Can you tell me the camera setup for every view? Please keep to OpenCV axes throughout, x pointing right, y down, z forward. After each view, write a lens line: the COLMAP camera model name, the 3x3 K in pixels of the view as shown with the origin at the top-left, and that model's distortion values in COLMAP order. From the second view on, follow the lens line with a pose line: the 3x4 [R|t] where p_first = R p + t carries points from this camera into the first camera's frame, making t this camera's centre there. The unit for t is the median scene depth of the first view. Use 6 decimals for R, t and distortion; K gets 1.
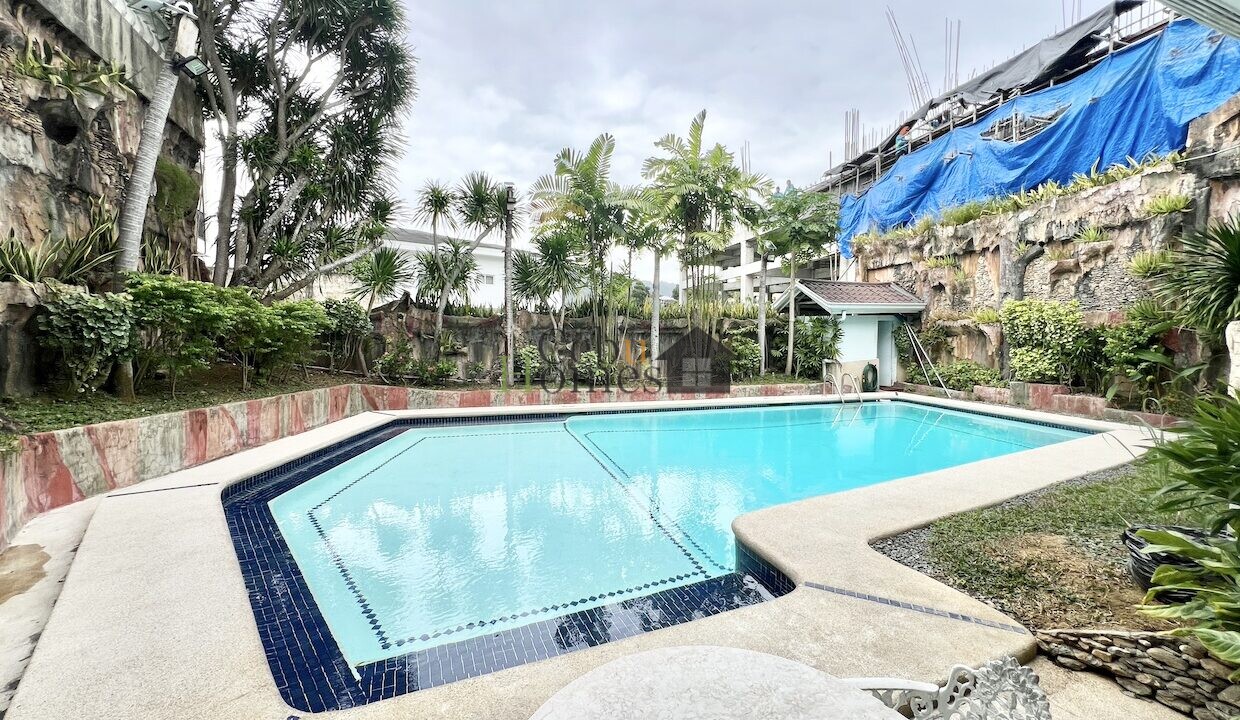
lens RADIAL K [[492.5, 0, 619.3], [0, 492.5, 358.2], [0, 0, 1]] dist [-0.004535, 0.001227]
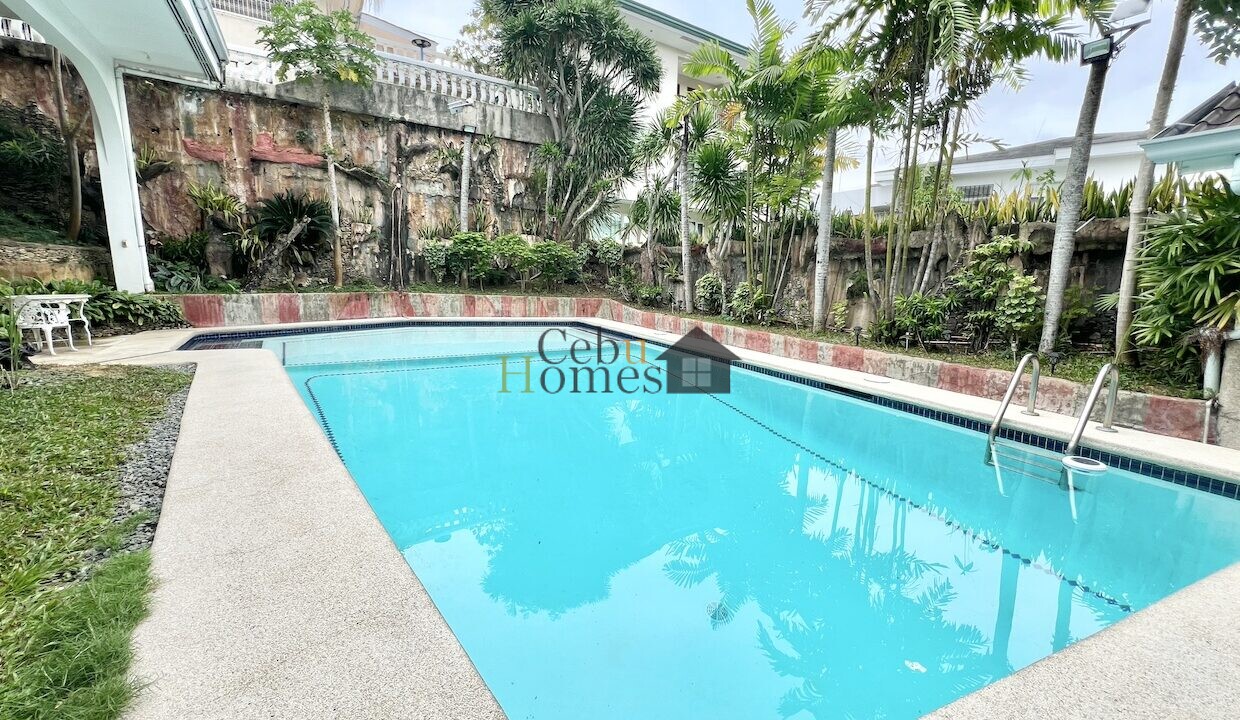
lens RADIAL K [[492.5, 0, 614.2], [0, 492.5, 352.7], [0, 0, 1]] dist [-0.004535, 0.001227]
pose [[0.149091, 0.161637, -0.975523, 0.782077], [-0.068534, 0.985866, 0.152877, -0.010870], [0.986446, 0.044064, 0.158061, 0.728092]]
